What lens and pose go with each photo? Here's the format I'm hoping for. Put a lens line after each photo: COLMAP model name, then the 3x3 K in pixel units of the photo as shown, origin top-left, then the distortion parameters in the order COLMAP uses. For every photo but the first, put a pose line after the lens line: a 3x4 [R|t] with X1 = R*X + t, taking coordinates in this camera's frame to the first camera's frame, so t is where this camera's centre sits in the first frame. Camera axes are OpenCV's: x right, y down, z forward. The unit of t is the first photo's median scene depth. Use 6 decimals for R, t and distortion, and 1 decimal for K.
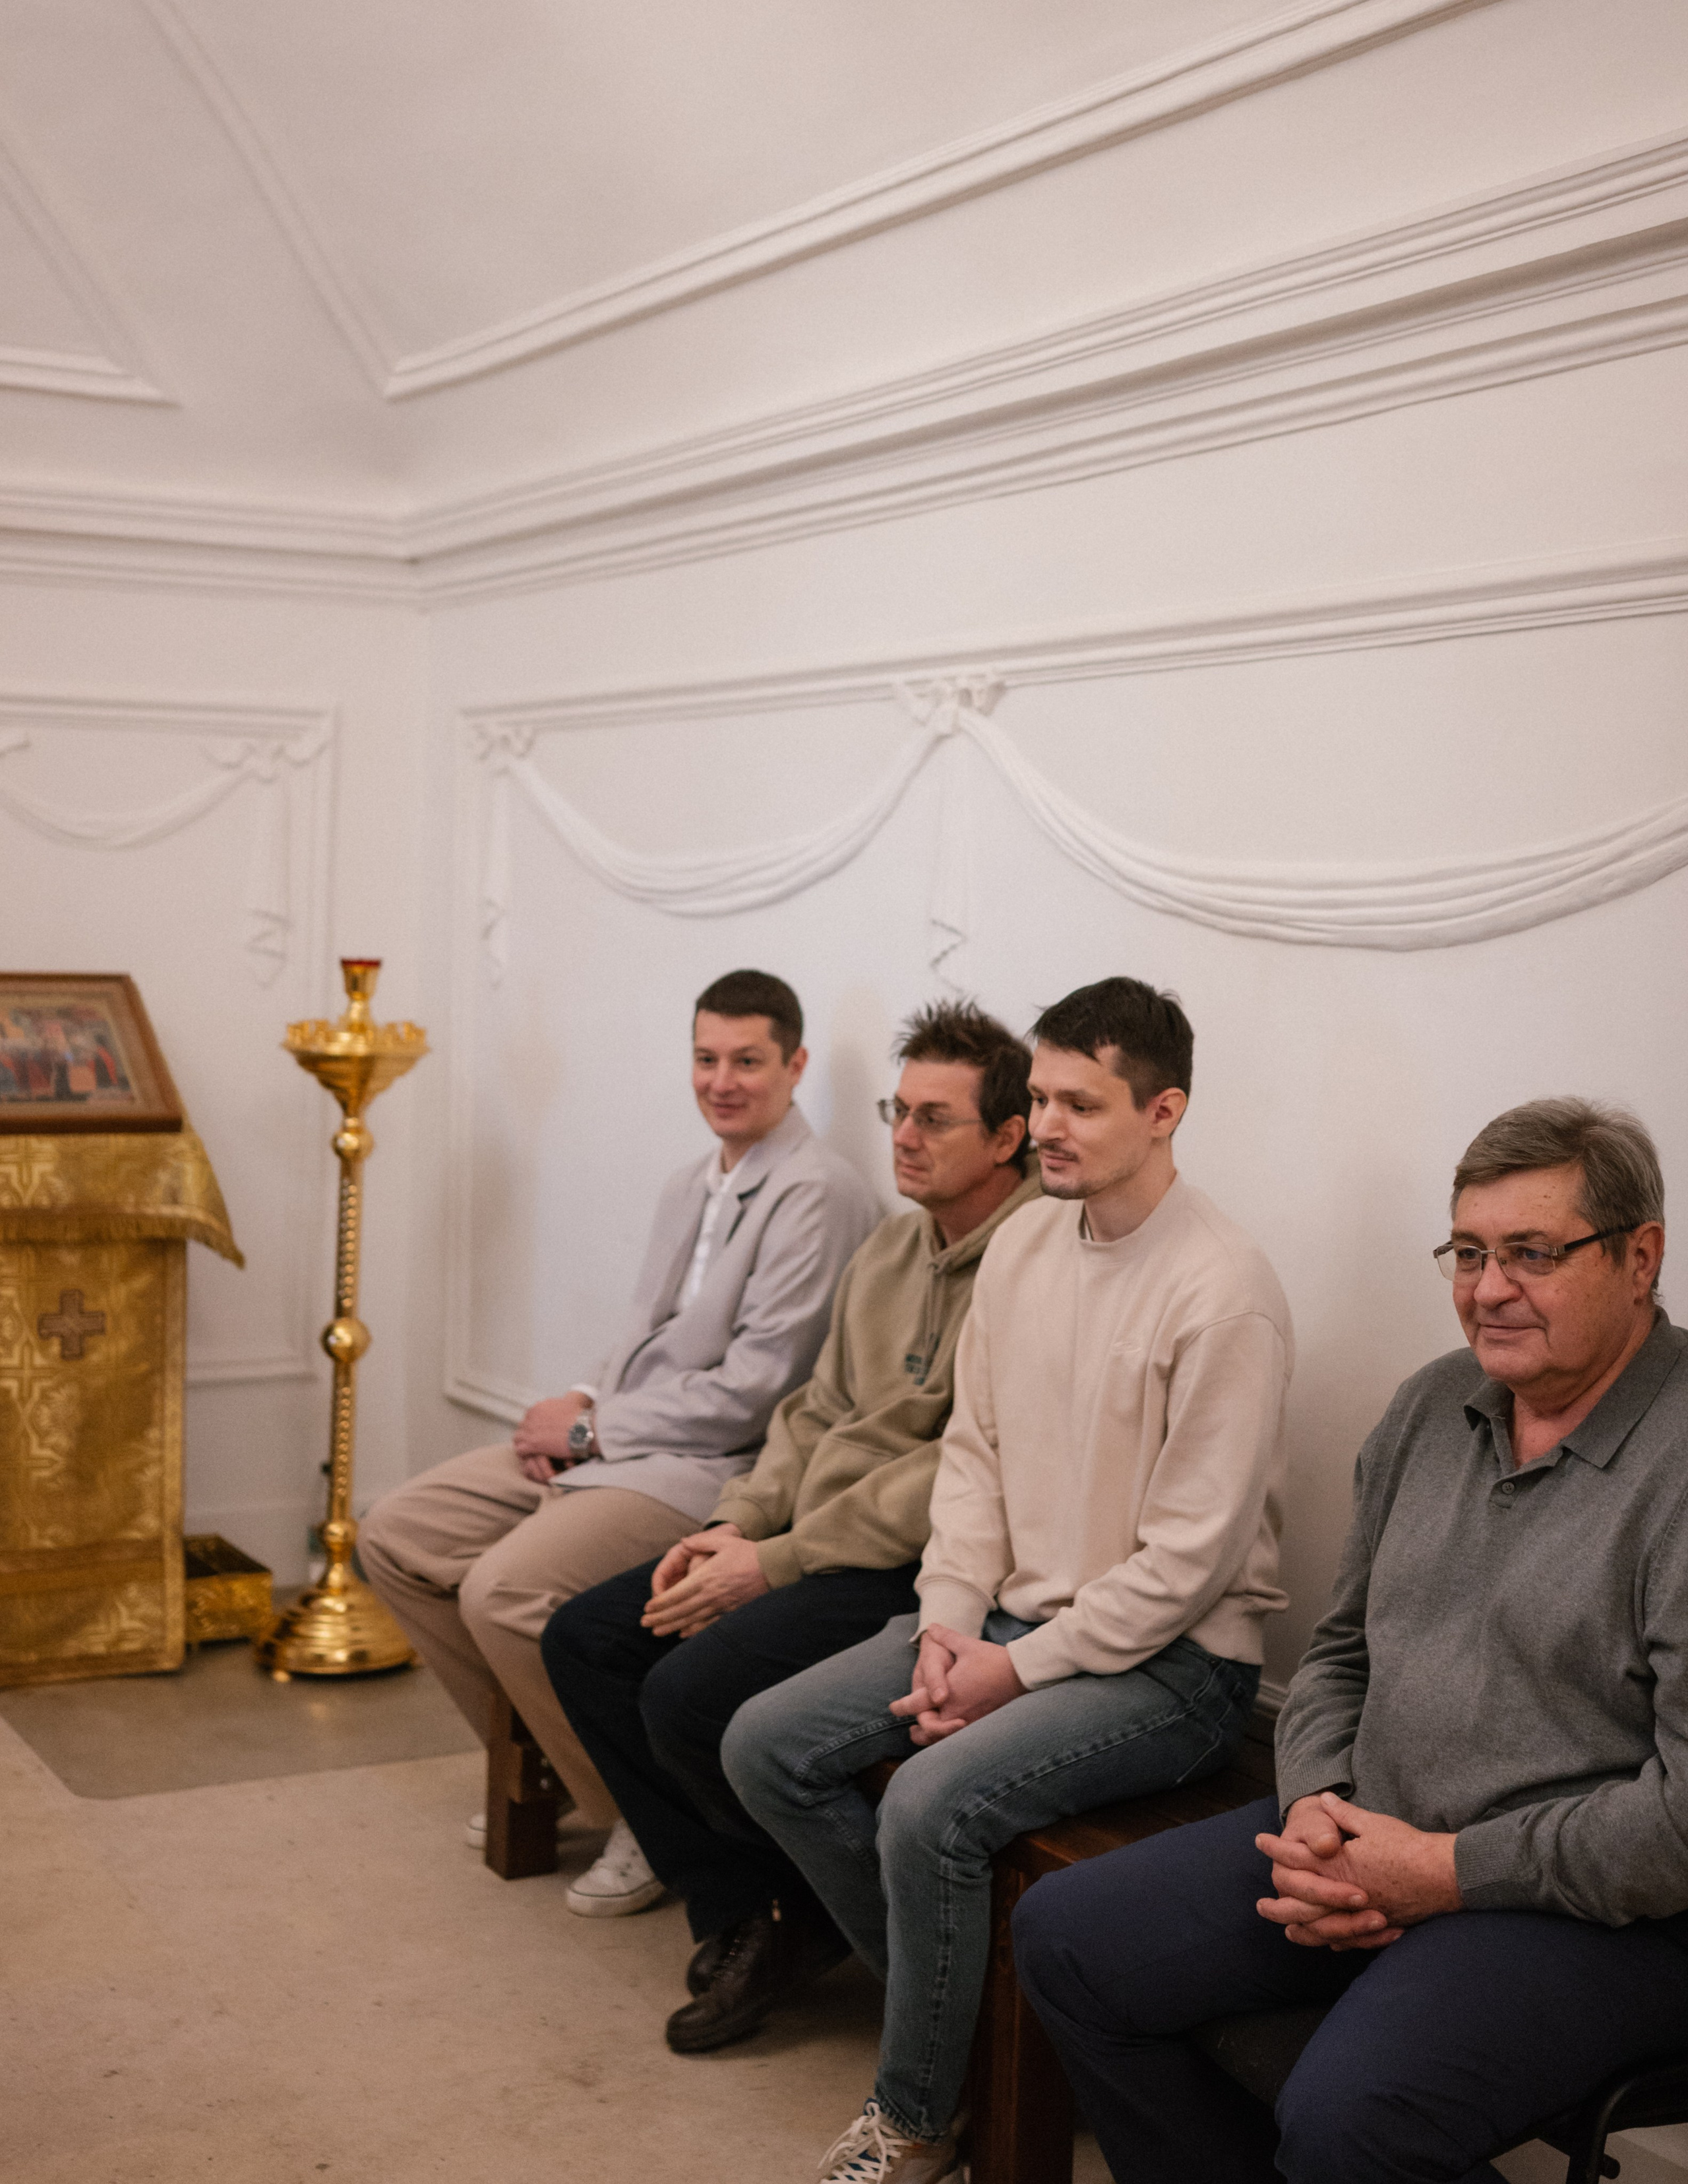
lens RADIAL K [[2827.6, 0, 844.2], [0, 2827.6, 932.0], [0, 0, 1]] dist [-0.024031, -0.012427]
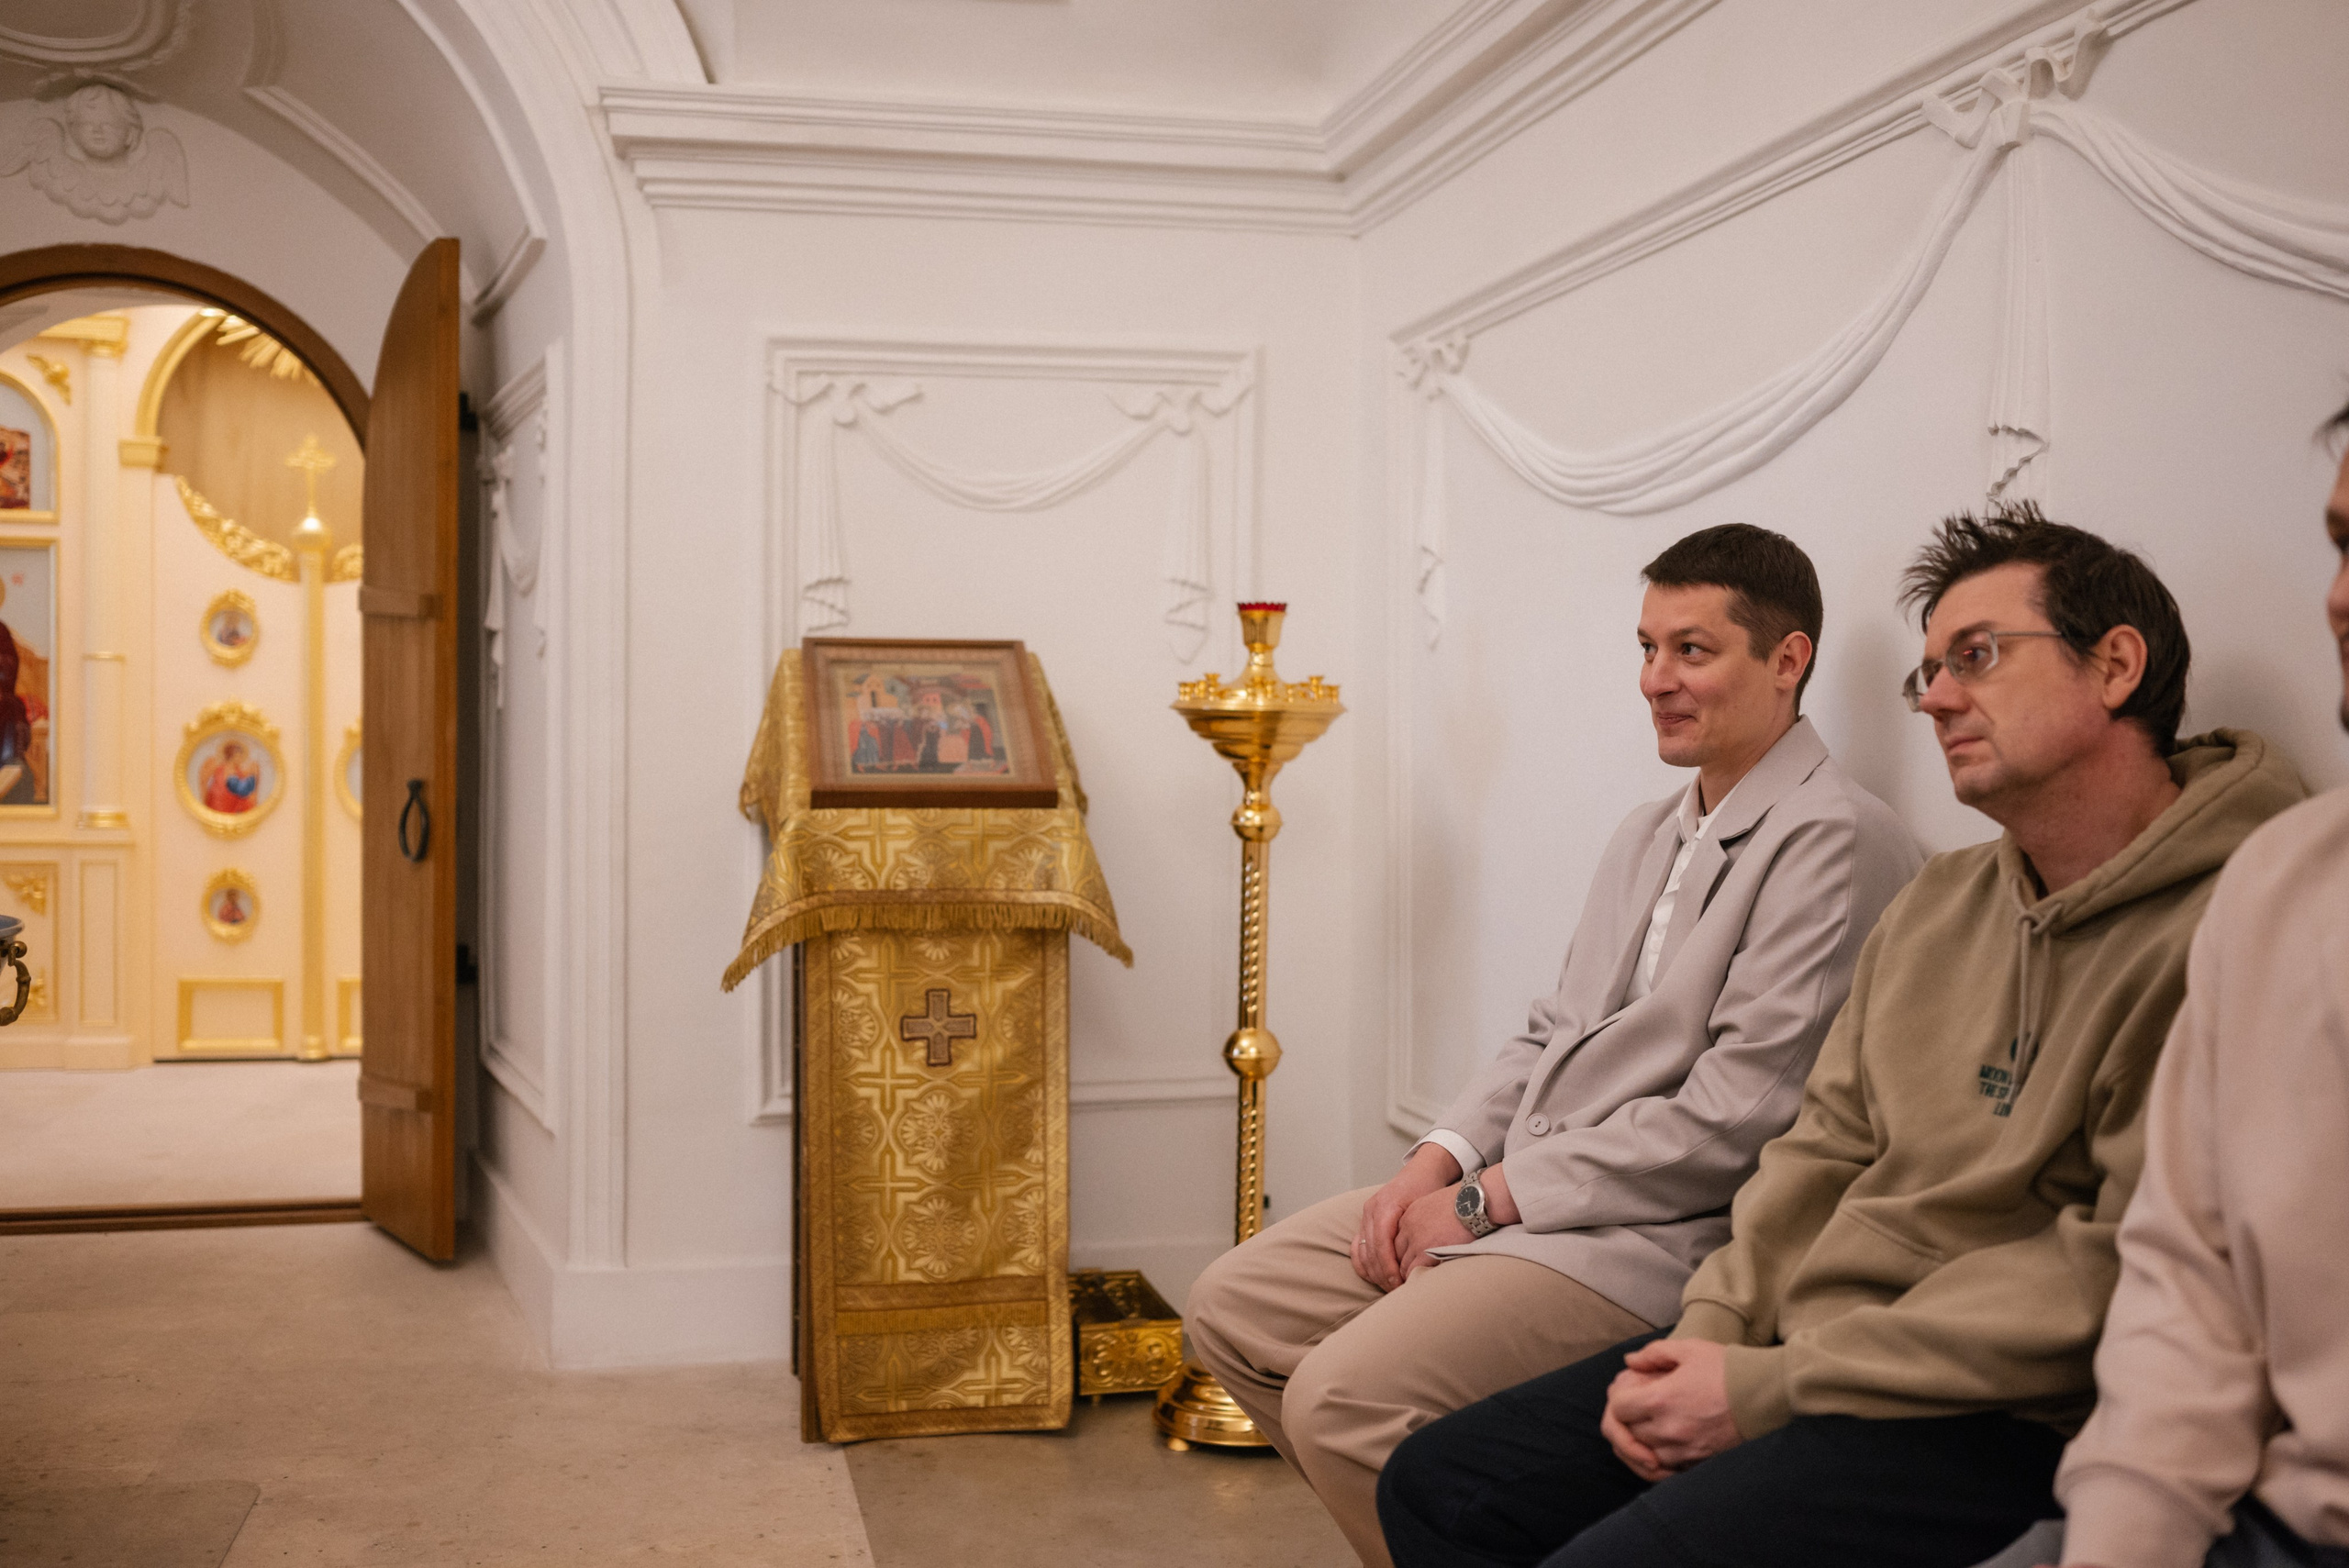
lens RADIAL K [[2216.9, 0, 1174.5], [0, 2216.9, 784.0], [0, 0, 1]] dist [0.002527, -0.004237]
pose [[0.954659, -0.014509, -0.297349, 0.001248], [0.016139, 0.999865, 0.003025, 0.062461], [0.297265, -0.007687, 0.954764, 0.363240]]
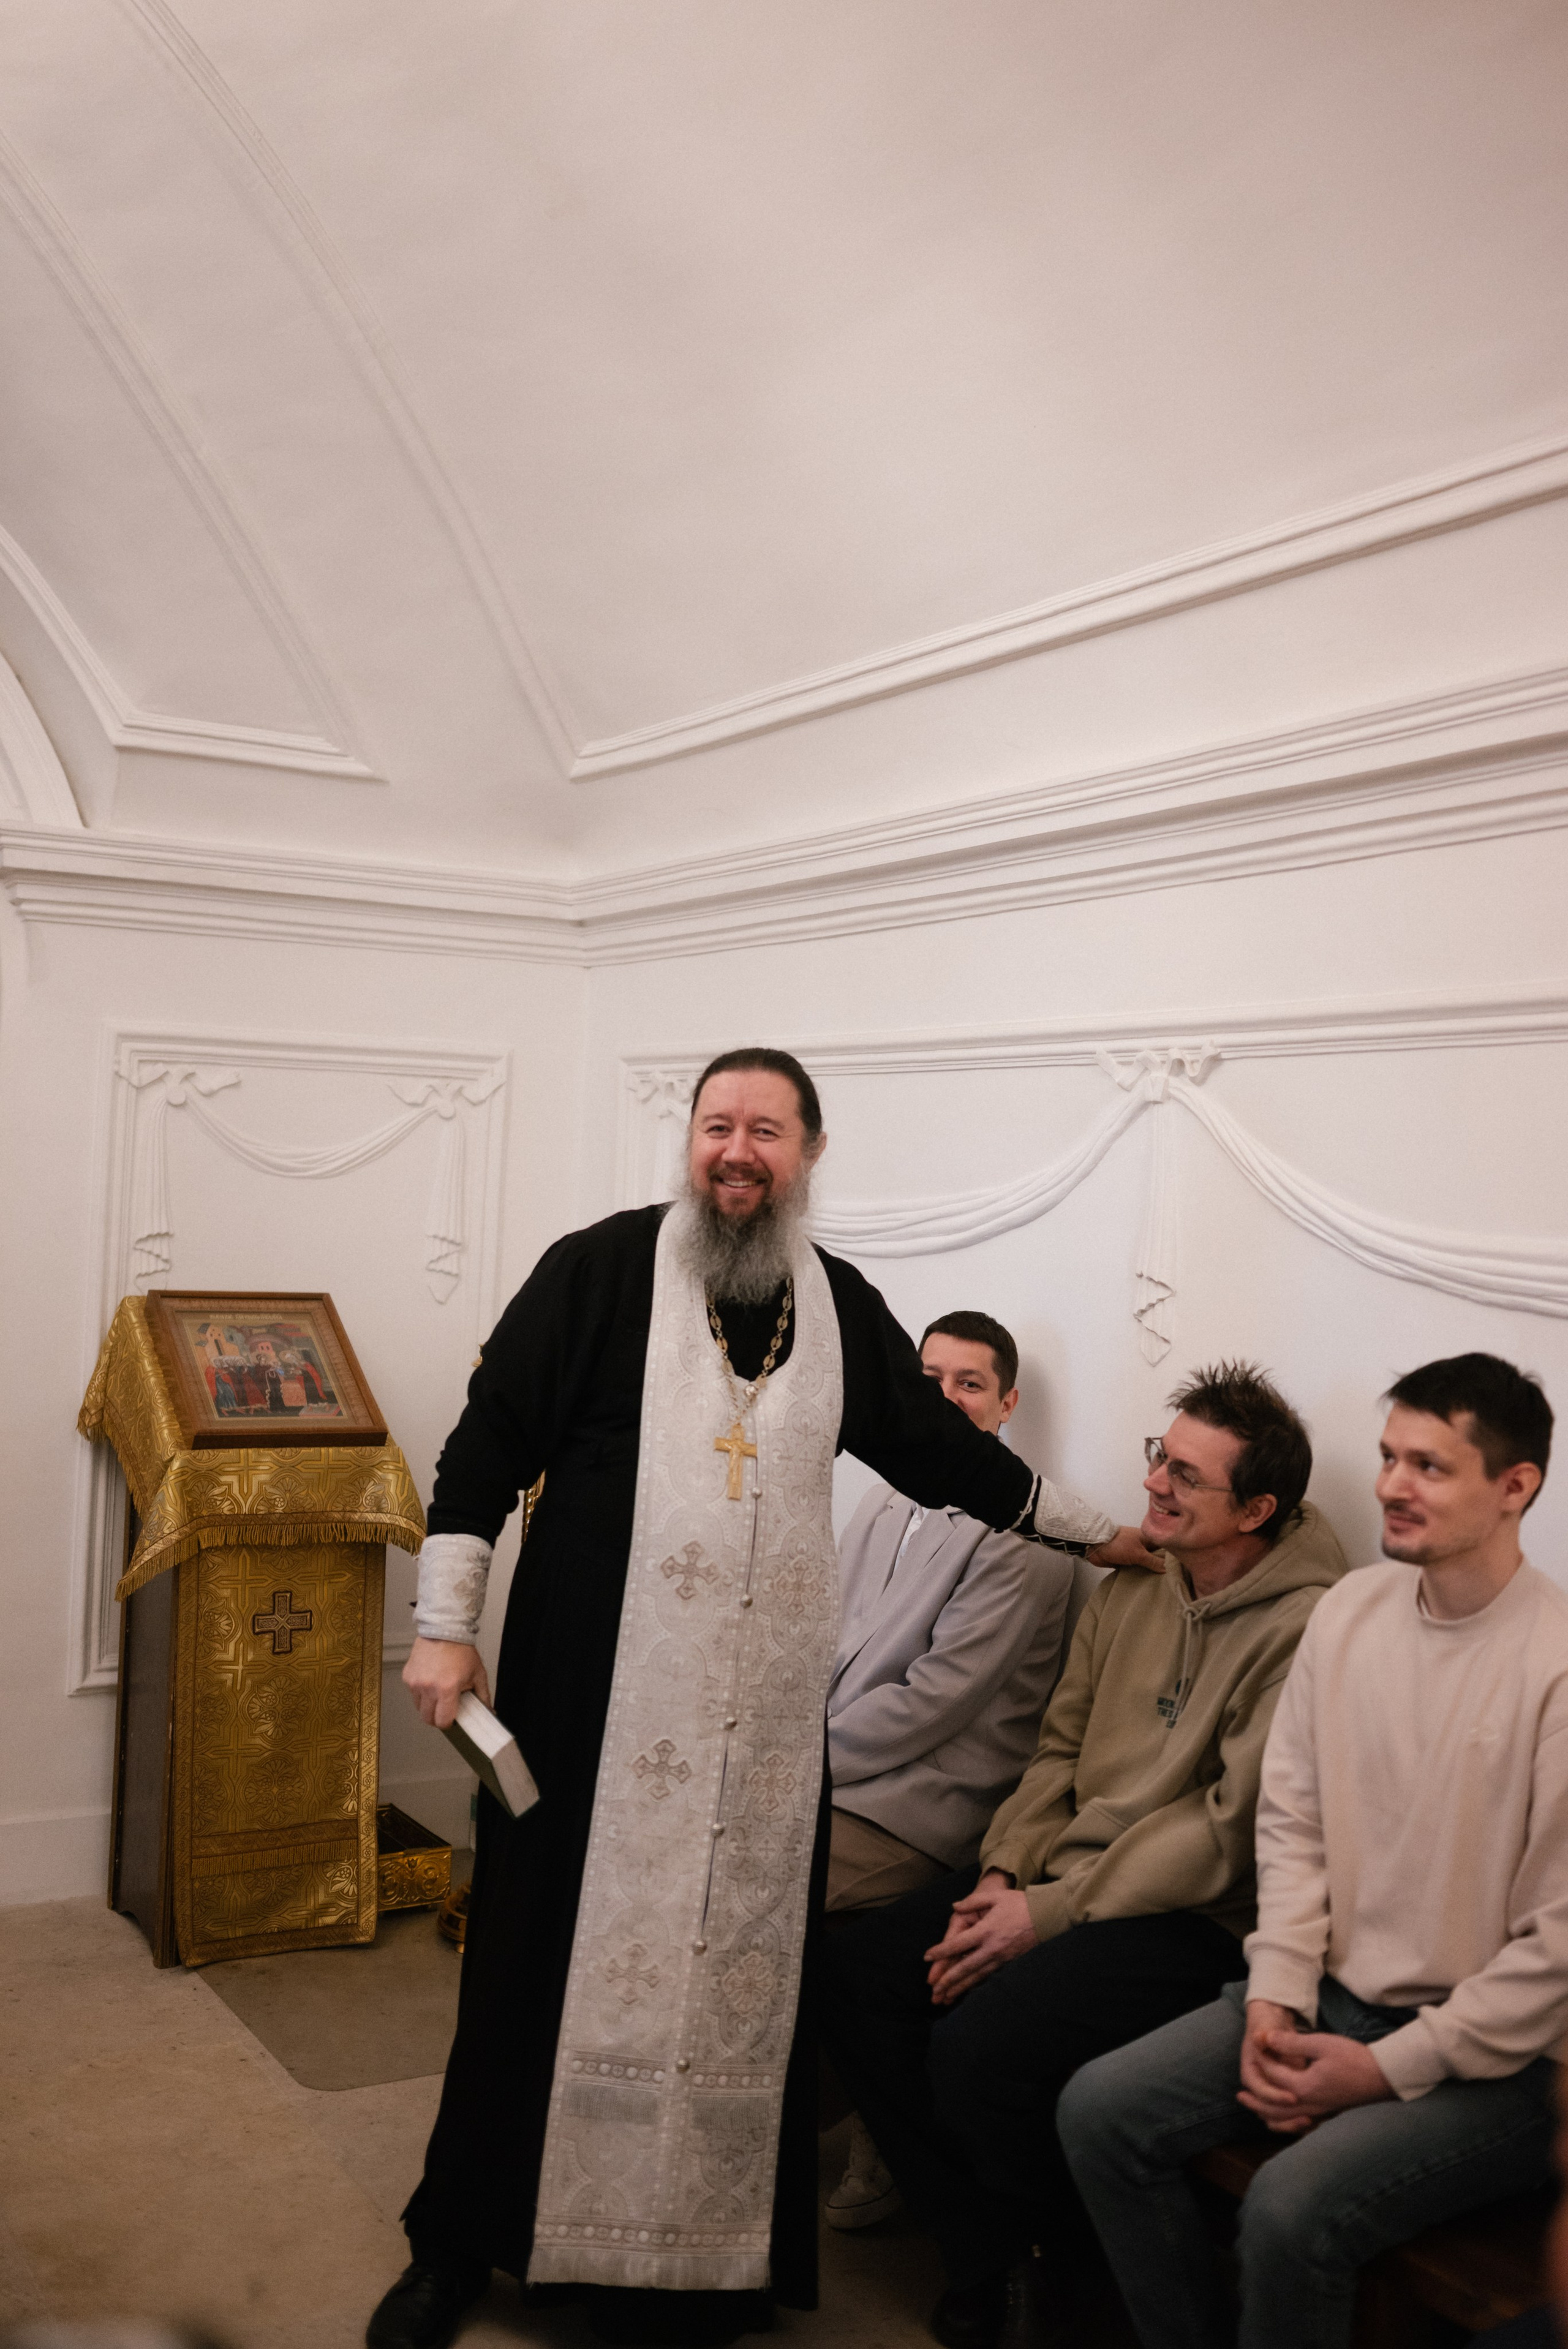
lens RADIAL K [[2257.4, 0, 784.0], [0, 2257.4, 1123.5], [0, 0, 1]] dist [-0.018039, 0.002449]
pose [[0.999668, 0.014948, 0.020997, -0.100989], [-0.014160, 0.999208, -0.037193, -0.022631], [-0.021536, 0.036883, 0.999088, 0.121706]]
